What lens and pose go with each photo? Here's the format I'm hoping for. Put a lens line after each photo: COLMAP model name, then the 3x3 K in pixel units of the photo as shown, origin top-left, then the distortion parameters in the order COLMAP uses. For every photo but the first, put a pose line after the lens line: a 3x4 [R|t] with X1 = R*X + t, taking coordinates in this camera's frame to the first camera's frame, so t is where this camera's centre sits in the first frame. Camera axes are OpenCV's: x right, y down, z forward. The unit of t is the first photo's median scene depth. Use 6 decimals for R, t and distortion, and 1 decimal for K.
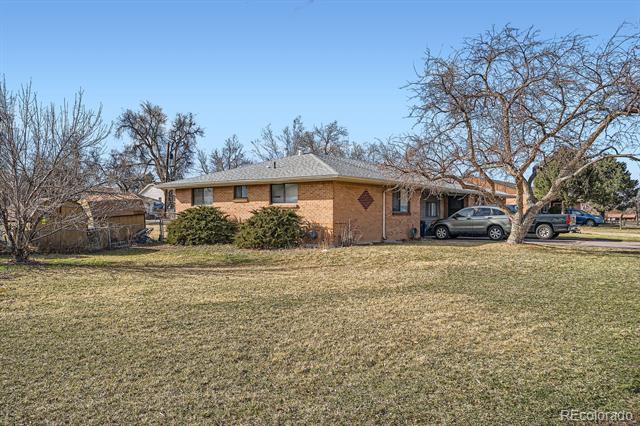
lens RADIAL K [[517.1, 0, 319.8], [0, 517.1, 214.8], [0, 0, 1]] dist [0.003573, 0.000003]
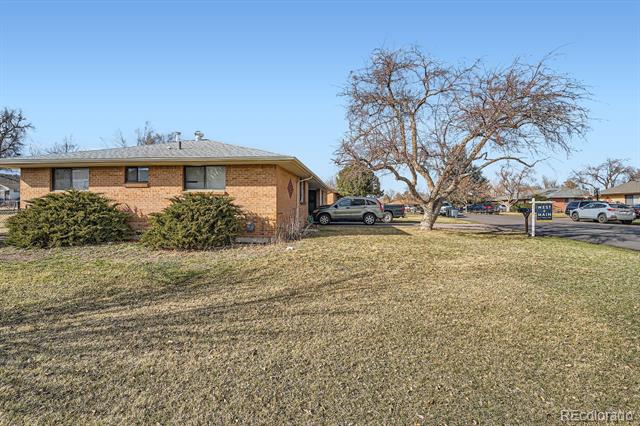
lens RADIAL K [[312.6, 0, 322.8], [0, 312.6, 204.1], [0, 0, 1]] dist [-0.001499, 0.000056]
pose [[0.858075, 0.004268, 0.513507, -0.158605], [-0.003768, 0.999991, -0.002015, 0.001420], [-0.513511, -0.000206, 0.858083, 0.457807]]
